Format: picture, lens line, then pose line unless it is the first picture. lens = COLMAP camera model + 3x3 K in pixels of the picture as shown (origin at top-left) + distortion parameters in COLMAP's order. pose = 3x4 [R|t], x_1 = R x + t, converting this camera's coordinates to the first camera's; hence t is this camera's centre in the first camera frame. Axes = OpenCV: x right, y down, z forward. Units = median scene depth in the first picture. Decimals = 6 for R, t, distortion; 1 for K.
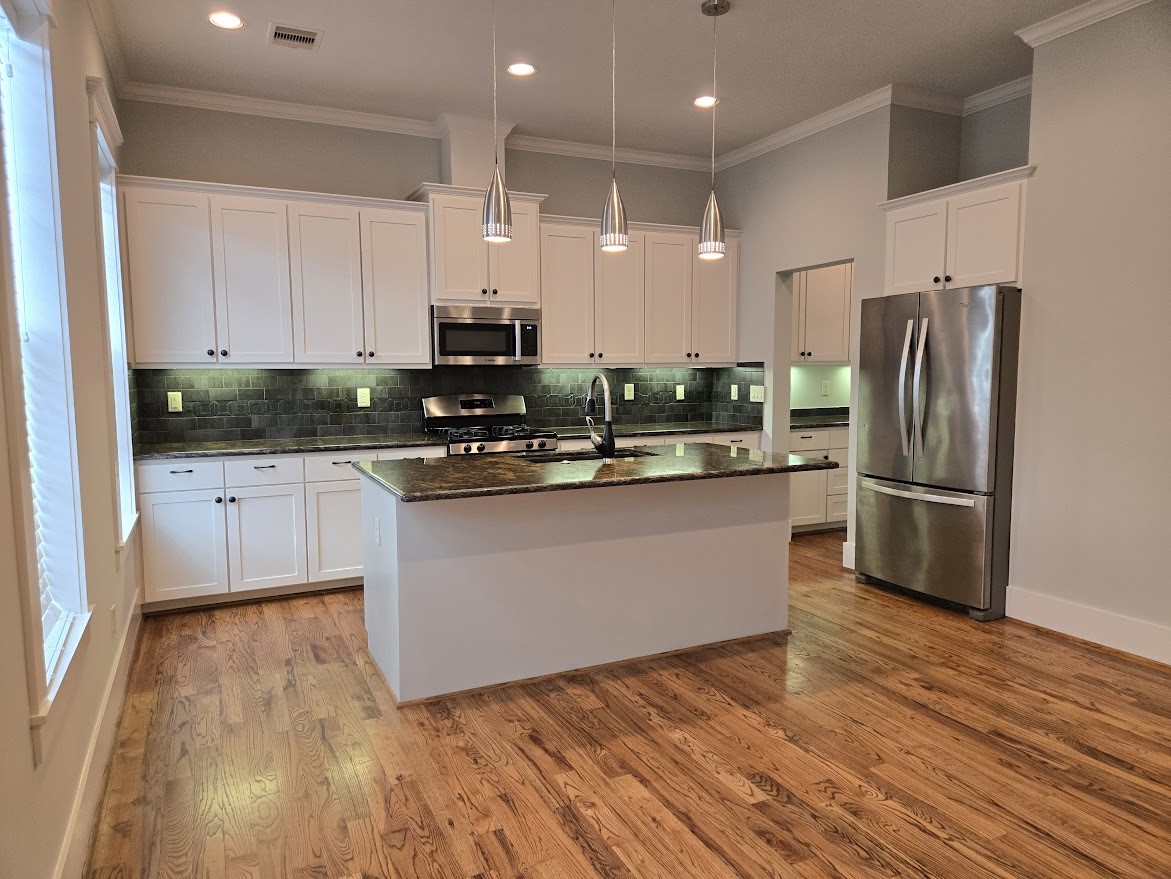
lens RADIAL K [[784.5, 0, 588.2], [0, 784.5, 438.7], [0, 0, 1]] dist [0.076510, -0.066567]
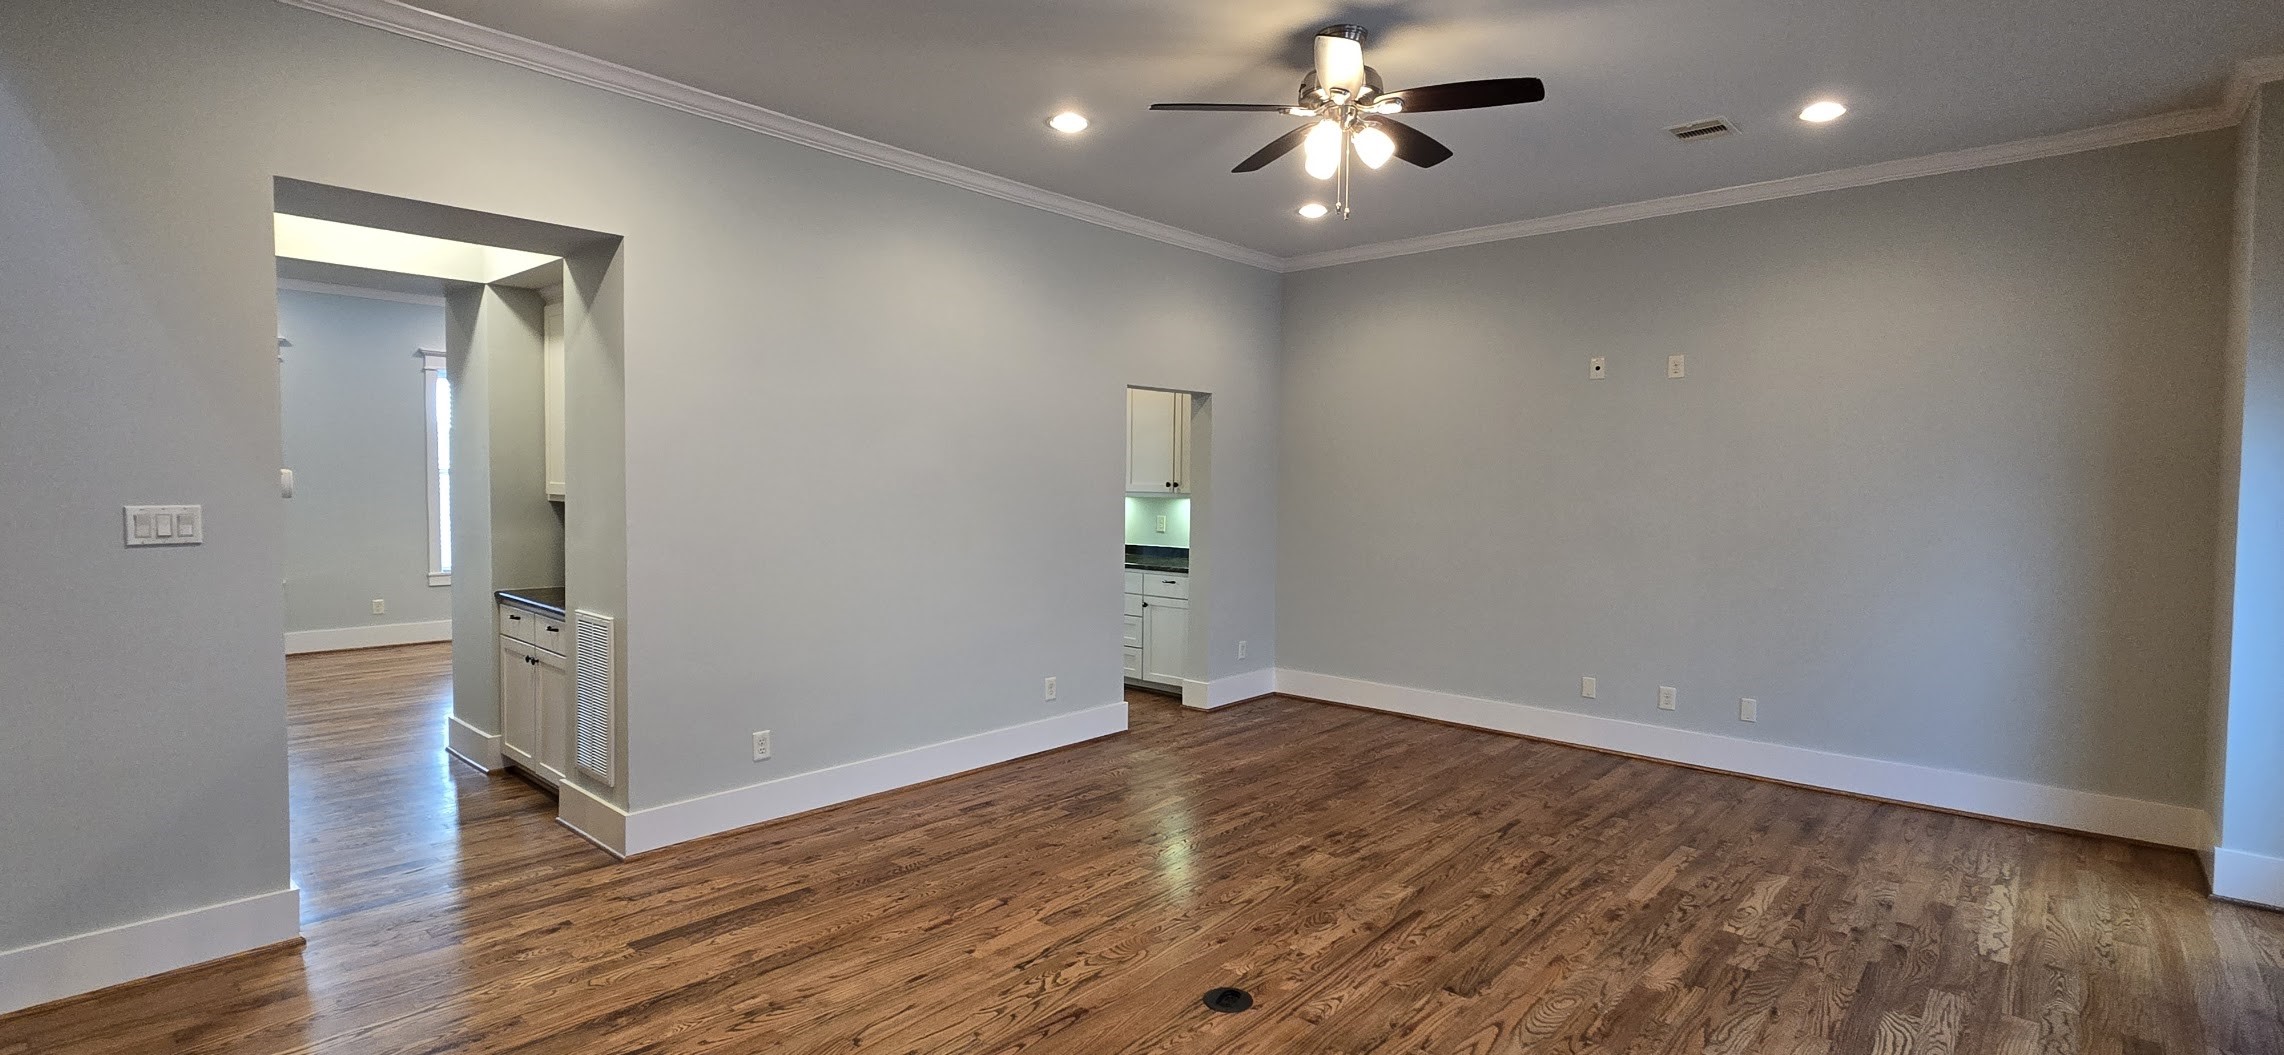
lens RADIAL K [[1038.1, 0, 1142.0], [0, 1038.1, 527.5], [0, 0, 1]] dist [0.002182, 0.000322]
pose [[0.381532, 0.054820, -0.922729, 1.858194], [-0.096898, 0.995112, 0.019055, -0.111526], [0.919263, 0.082141, 0.384979, 0.766797]]
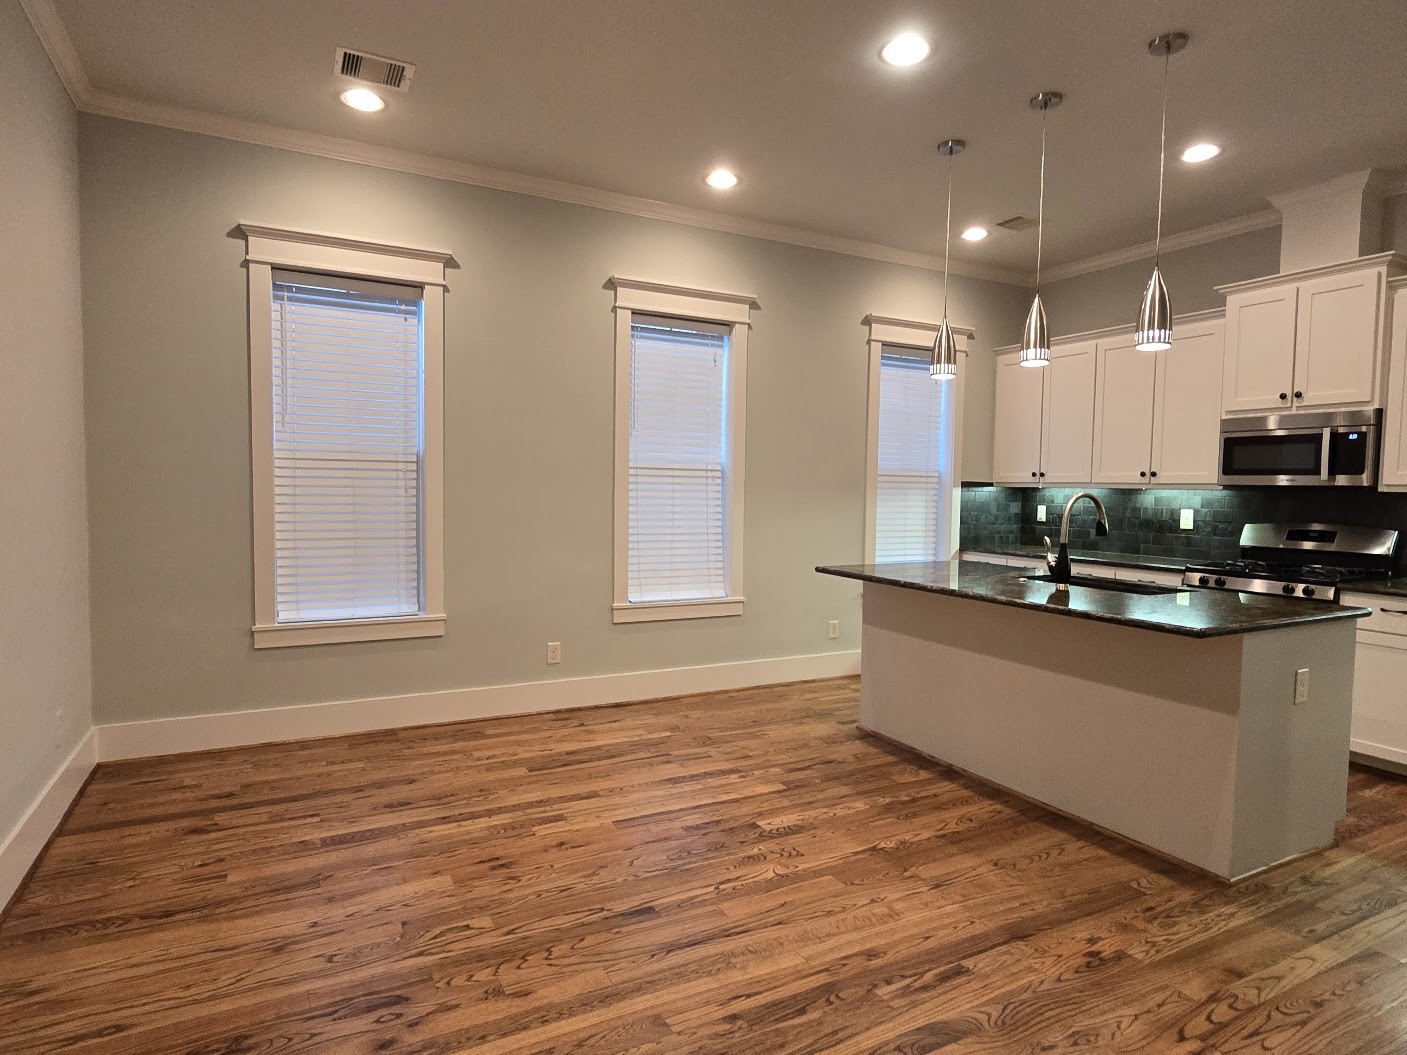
lens RADIAL K [[813.1, 0, 703.5], [0, 813.1, 527.5], [0, 0, 1]] dist [0.003485, 0.000600]
pose [[0.036690, 0.058753, -0.997598, 0.714461], [-0.105872, 0.992881, 0.054582, -0.035868], [0.993703, 0.103615, 0.042649, 0.392925]]
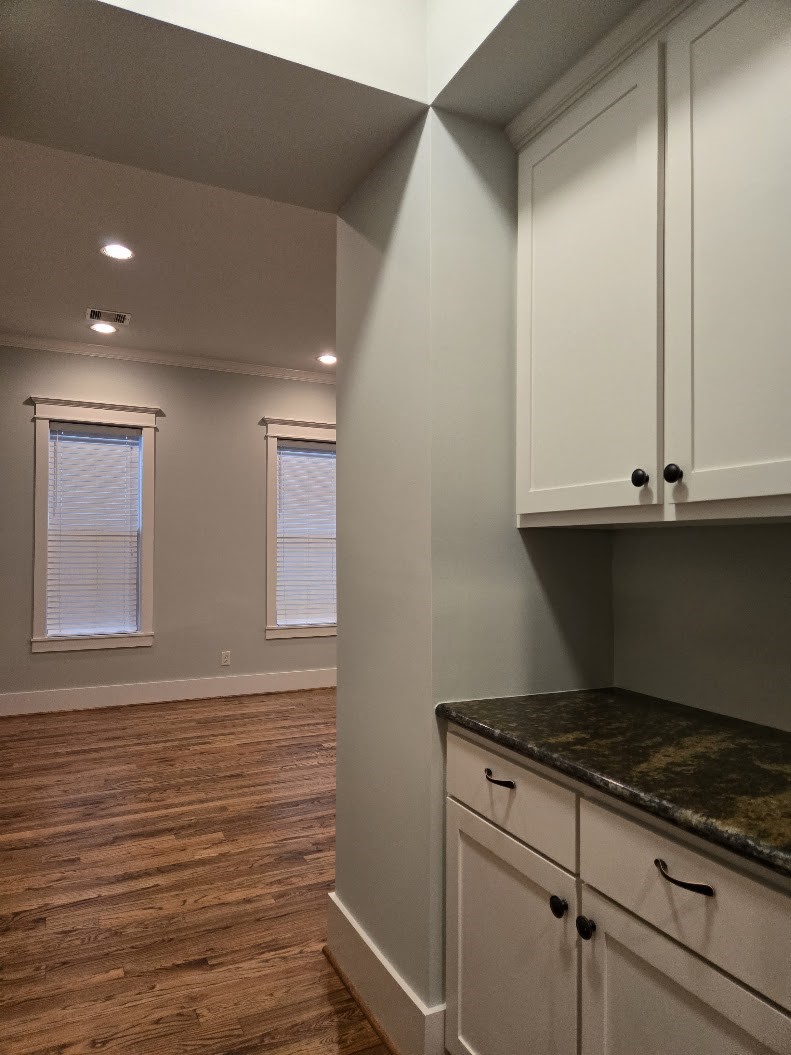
lens RADIAL K [[706.8, 0, 395.5], [0, 706.8, 527.5], [0, 0, 1]] dist [0.076510, -0.066567]
pose [[-0.001003, -0.028092, -0.999605, 1.046903], [-0.089675, 0.995581, -0.027889, -0.045495], [0.995971, 0.089611, -0.003518, 0.559203]]
